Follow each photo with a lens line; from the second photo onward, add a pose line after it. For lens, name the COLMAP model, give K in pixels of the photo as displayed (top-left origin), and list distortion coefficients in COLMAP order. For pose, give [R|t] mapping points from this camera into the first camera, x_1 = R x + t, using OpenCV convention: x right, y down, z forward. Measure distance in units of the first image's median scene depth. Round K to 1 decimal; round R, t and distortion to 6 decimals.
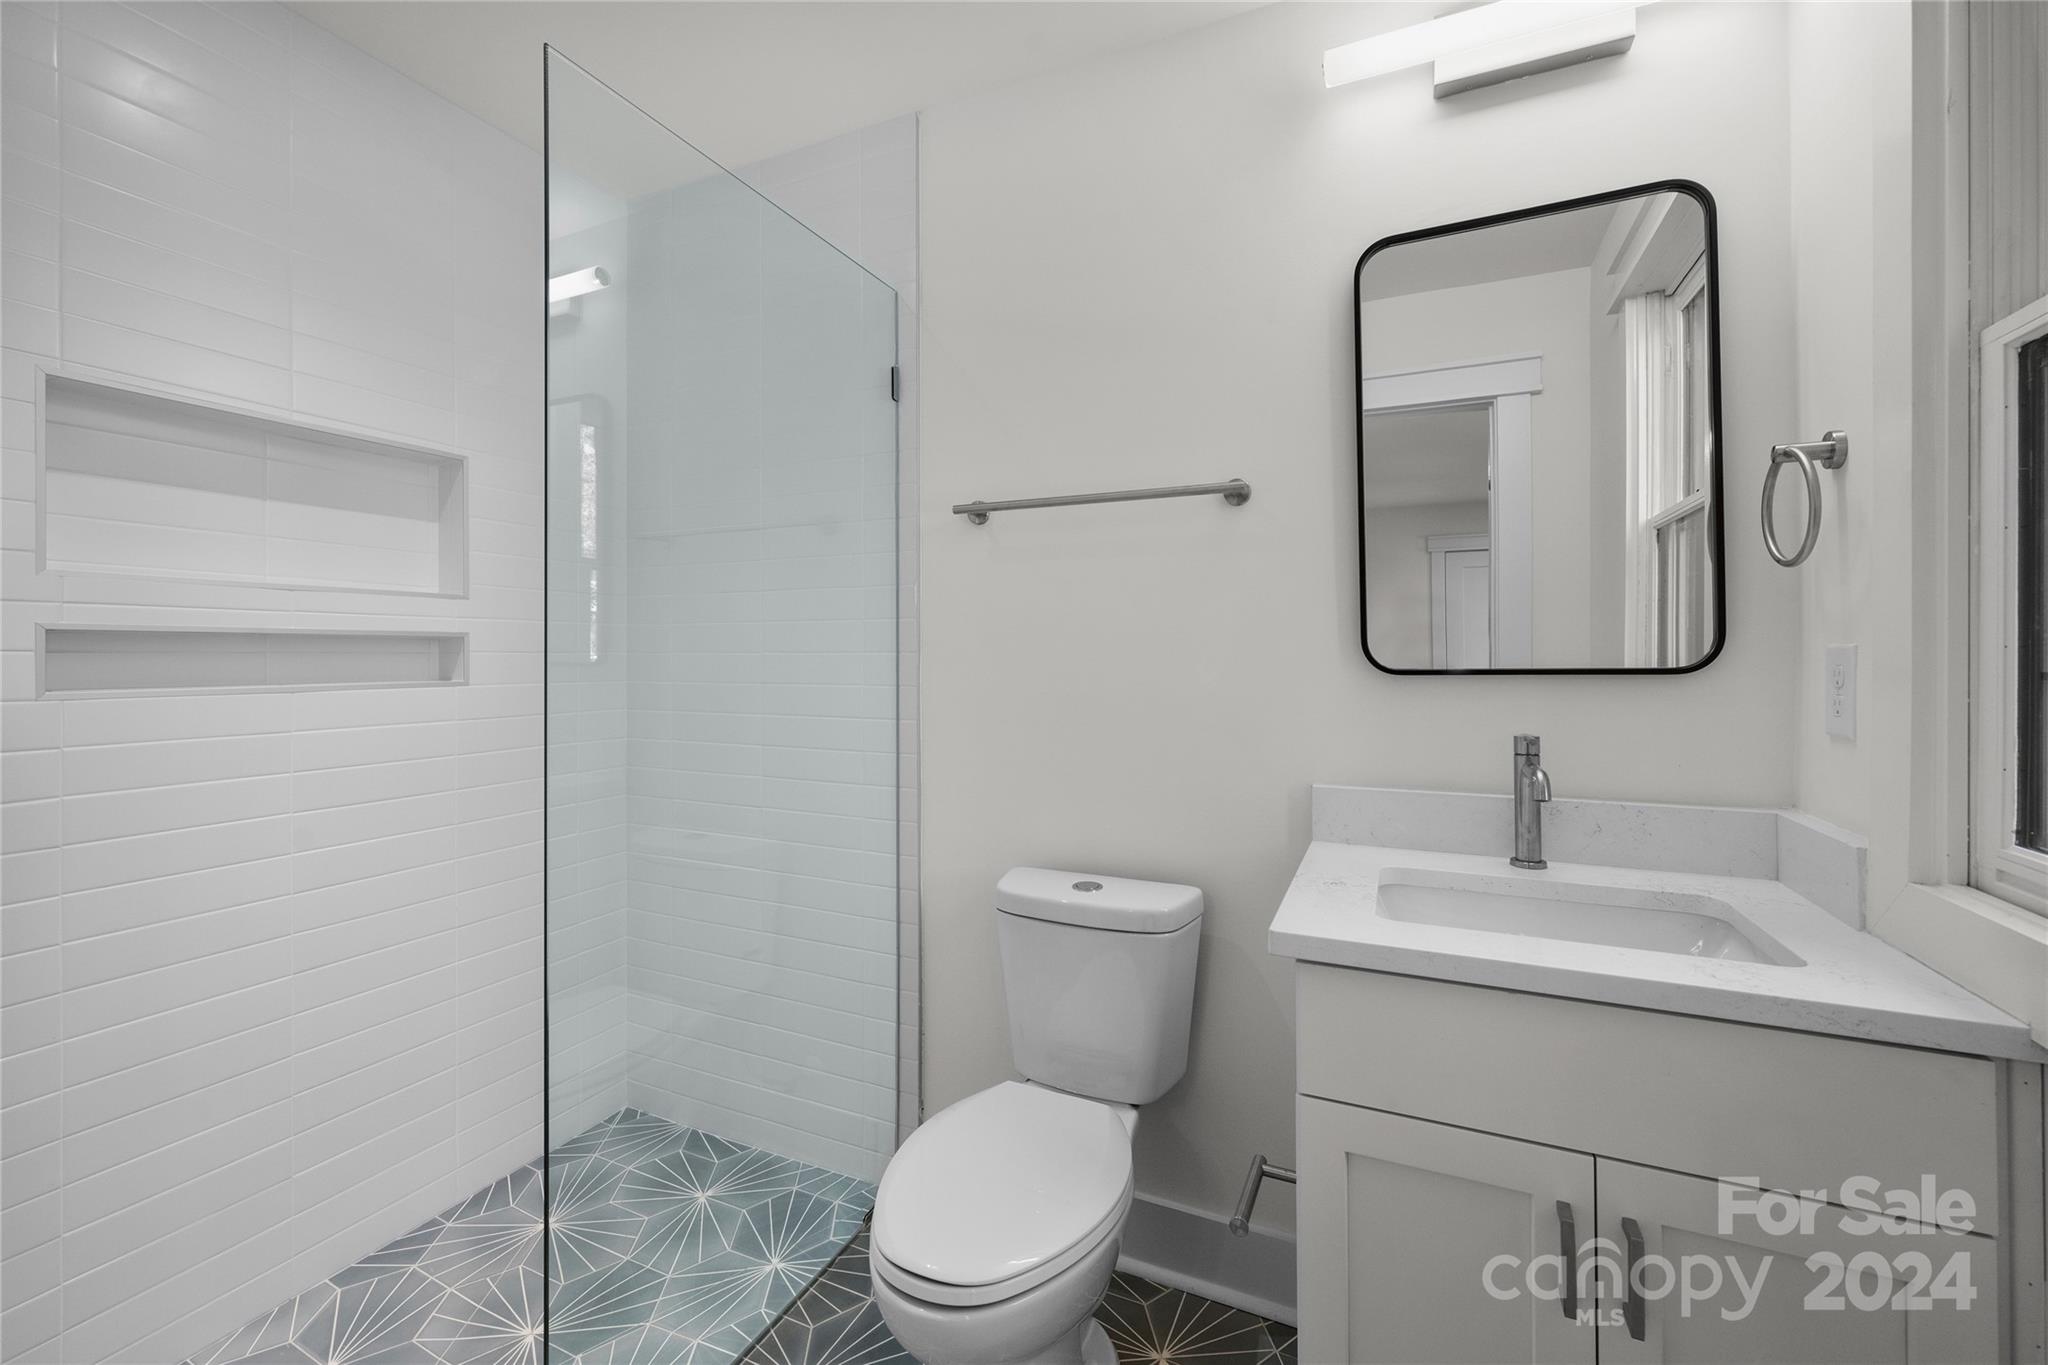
lens RADIAL K [[829.1, 0, 1026.5], [0, 829.1, 667.5], [0, 0, 1]] dist [-0.001866, -0.000140]
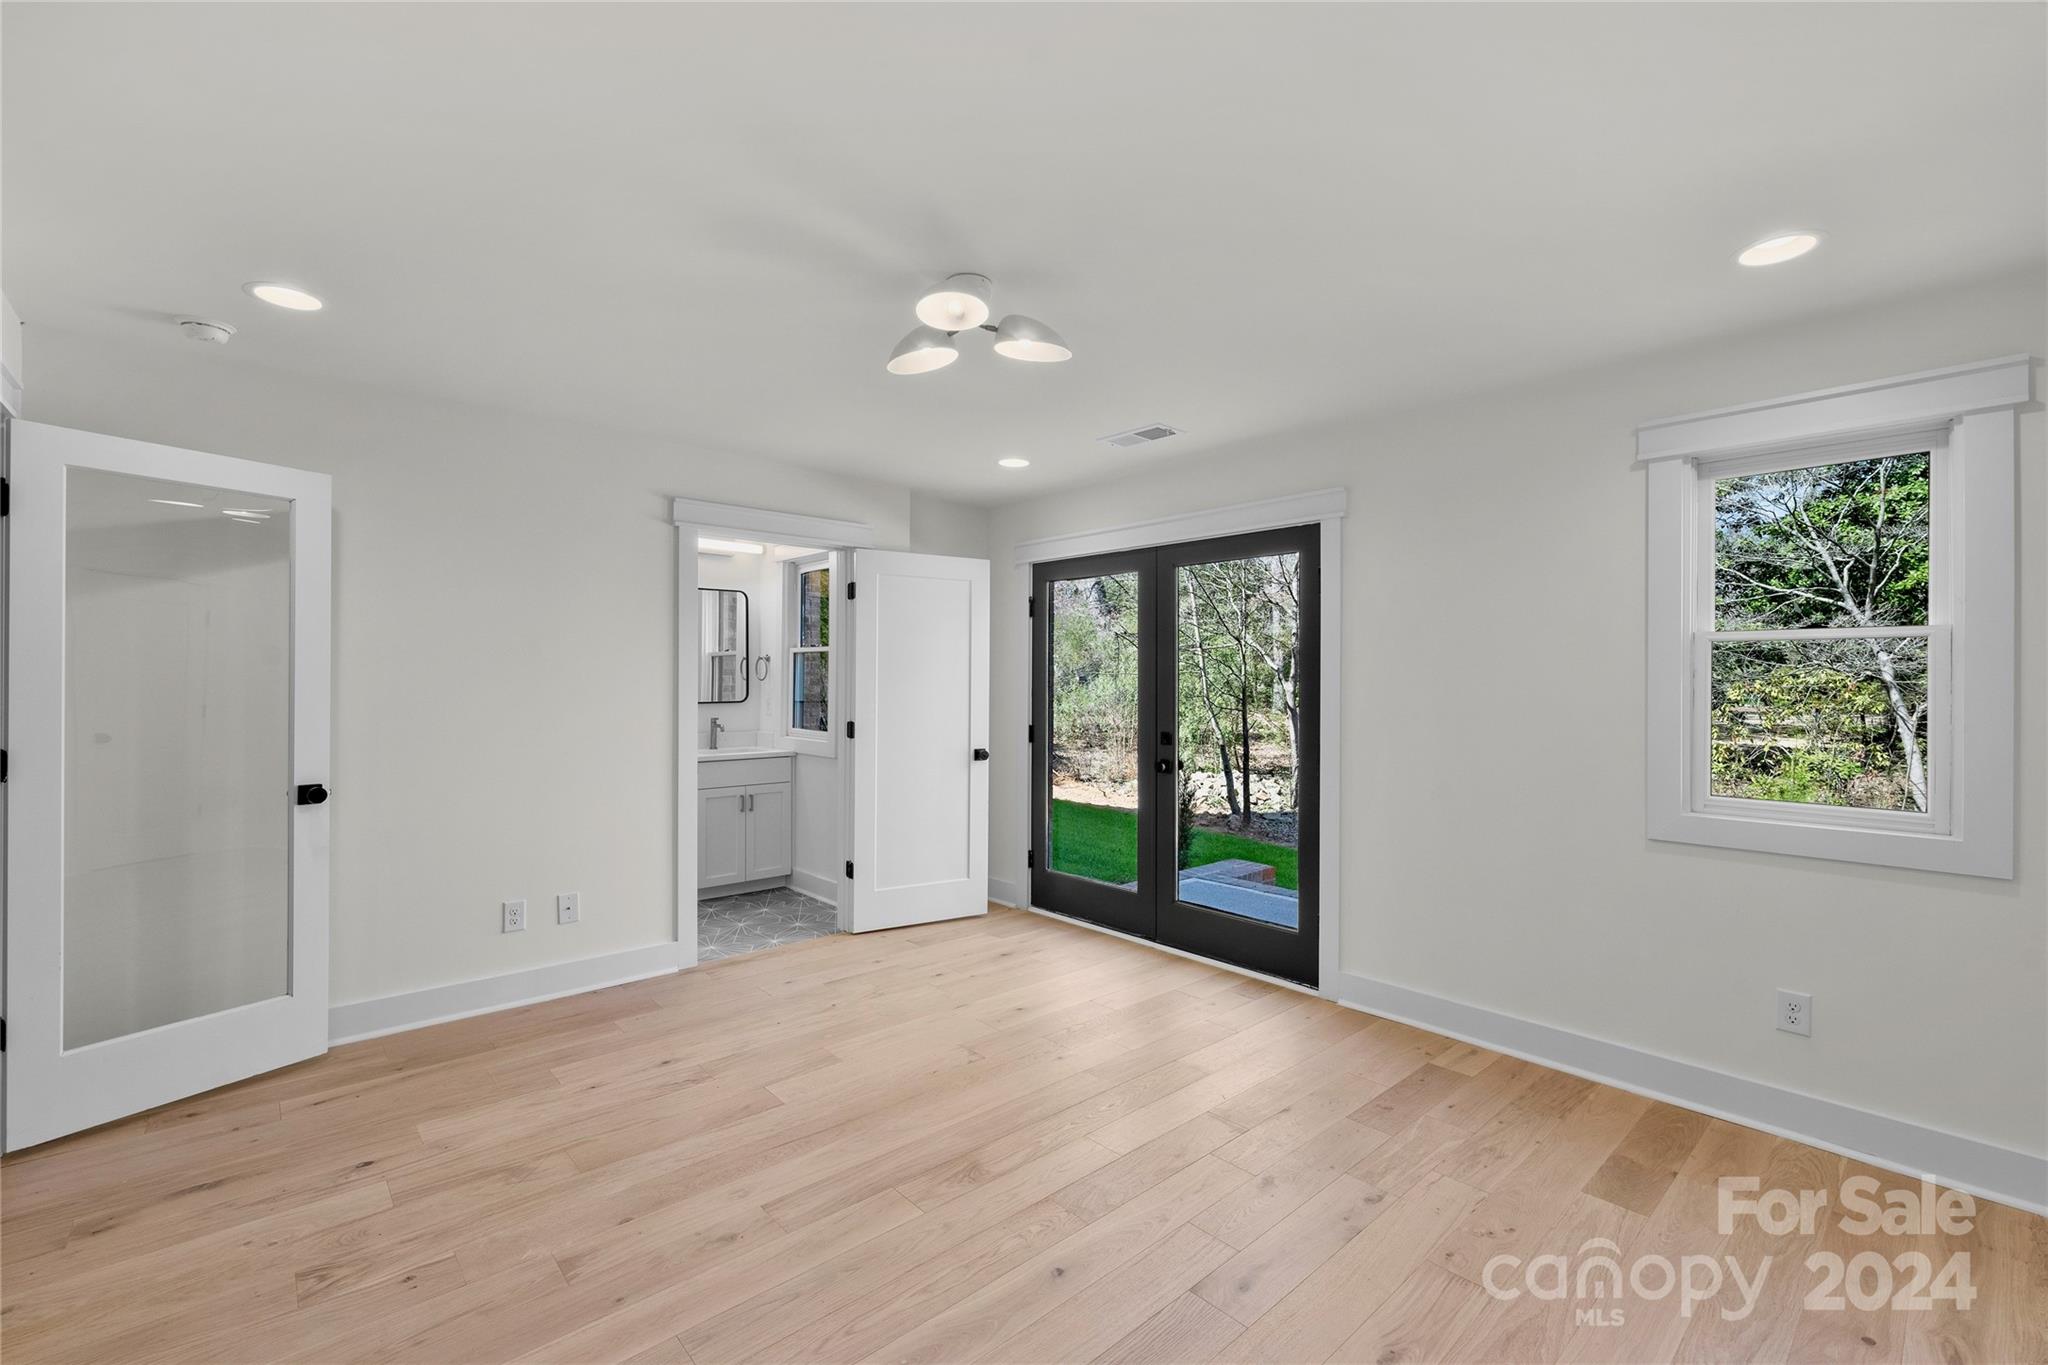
lens RADIAL K [[858.2, 0, 1021.5], [0, 858.2, 683.7], [0, 0, 1]] dist [0.002150, -0.000032]
pose [[0.401967, 0.010181, 0.915598, -3.115467], [-0.007071, 0.999943, -0.008015, -0.075179], [-0.915627, -0.003253, 0.402016, -2.458358]]
